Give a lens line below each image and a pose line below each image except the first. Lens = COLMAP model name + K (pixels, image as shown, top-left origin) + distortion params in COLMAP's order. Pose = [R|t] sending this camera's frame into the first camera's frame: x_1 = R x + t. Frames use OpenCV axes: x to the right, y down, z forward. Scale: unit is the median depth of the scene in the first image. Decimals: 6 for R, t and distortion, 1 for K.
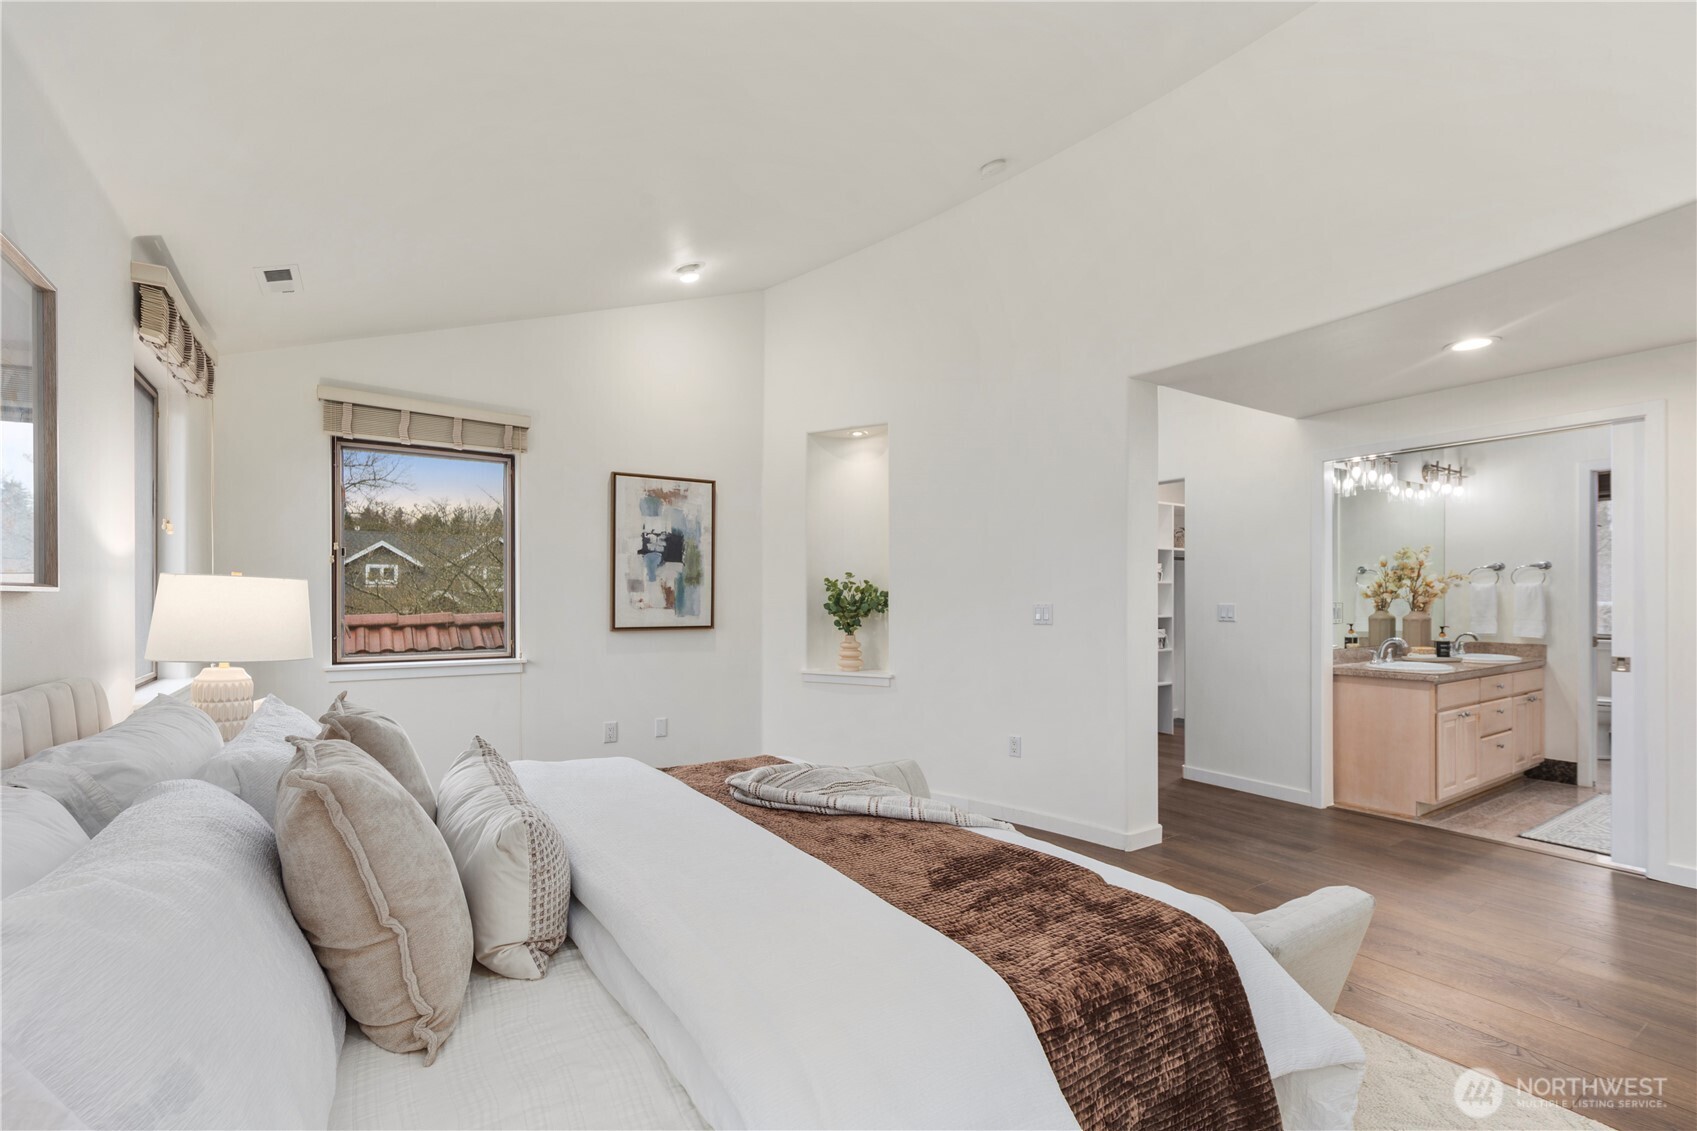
lens RADIAL K [[740.7, 0, 824.4], [0, 740.7, 600.7], [0, 0, 1]] dist [0.001157, -0.000972]
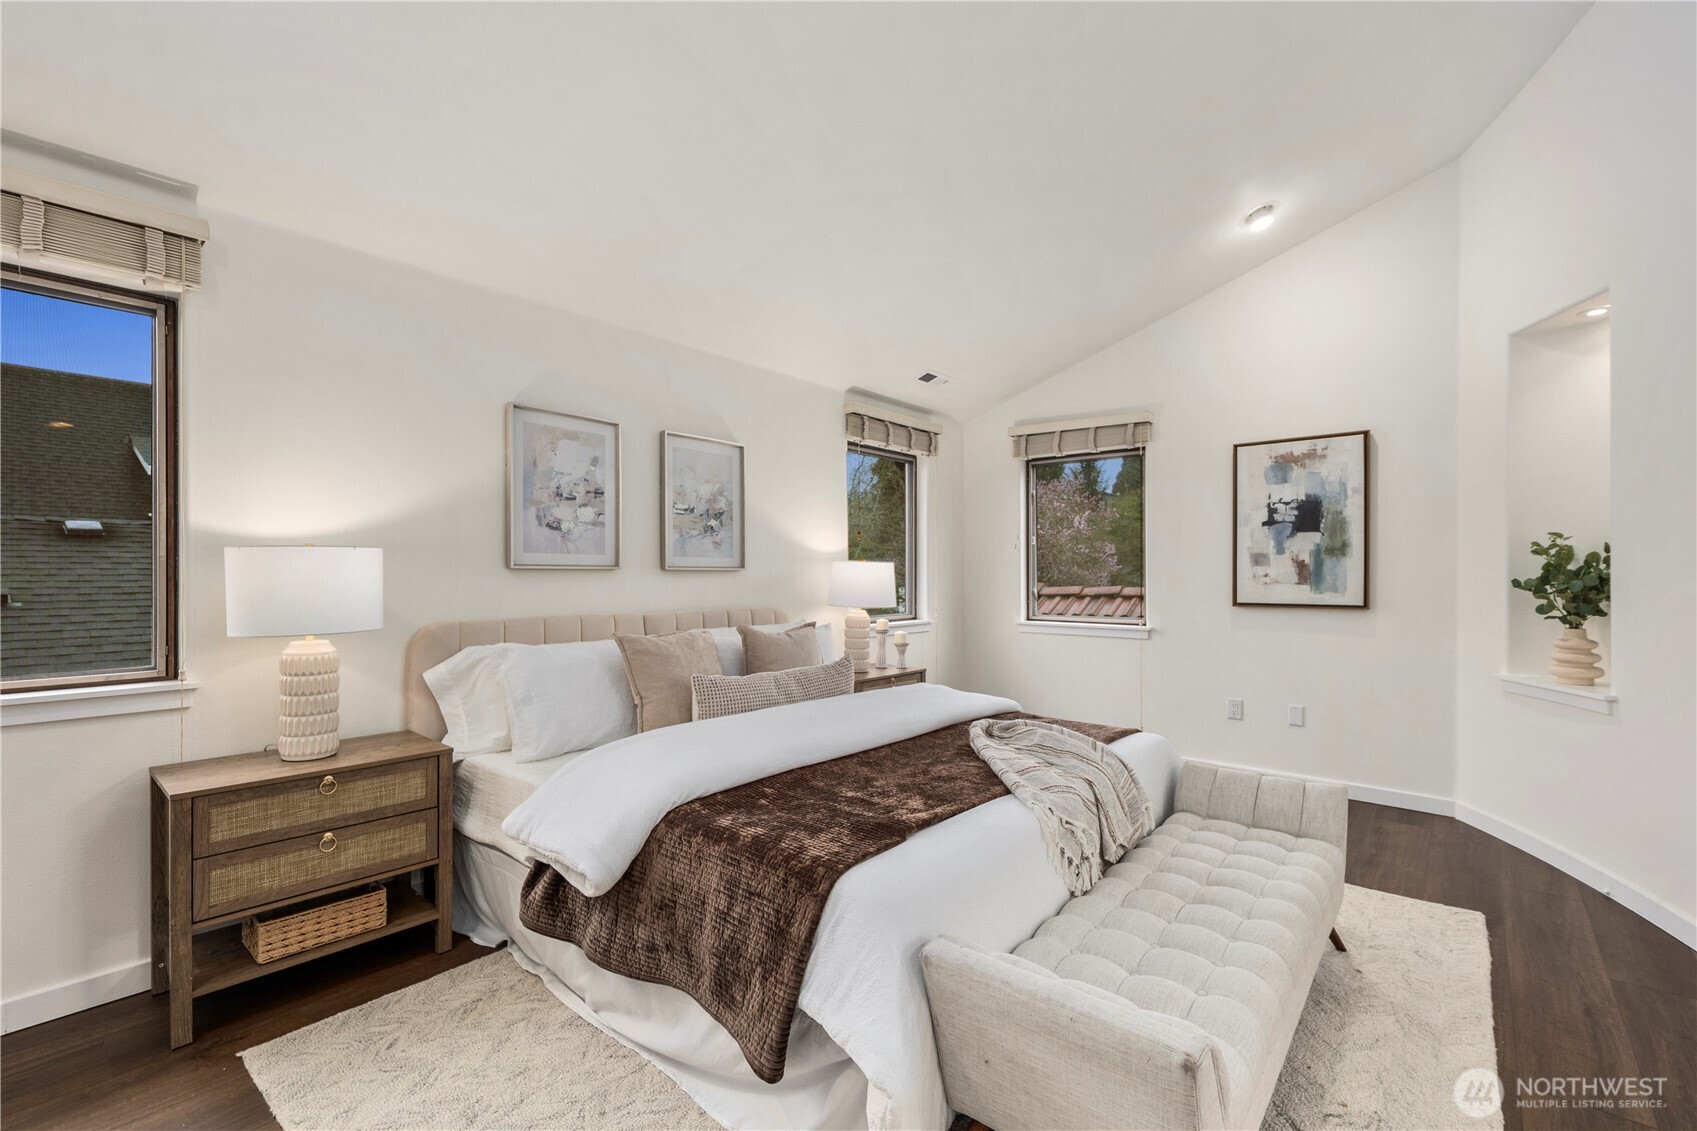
lens RADIAL K [[740.7, 0, 843.3], [0, 740.7, 572.8], [0, 0, 1]] dist [0.001157, -0.000972]
pose [[0.291892, -0.003655, -0.956444, 0.485270], [-0.001590, 0.999989, -0.004307, 0.001530], [0.956450, 0.002778, 0.291883, 0.208251]]
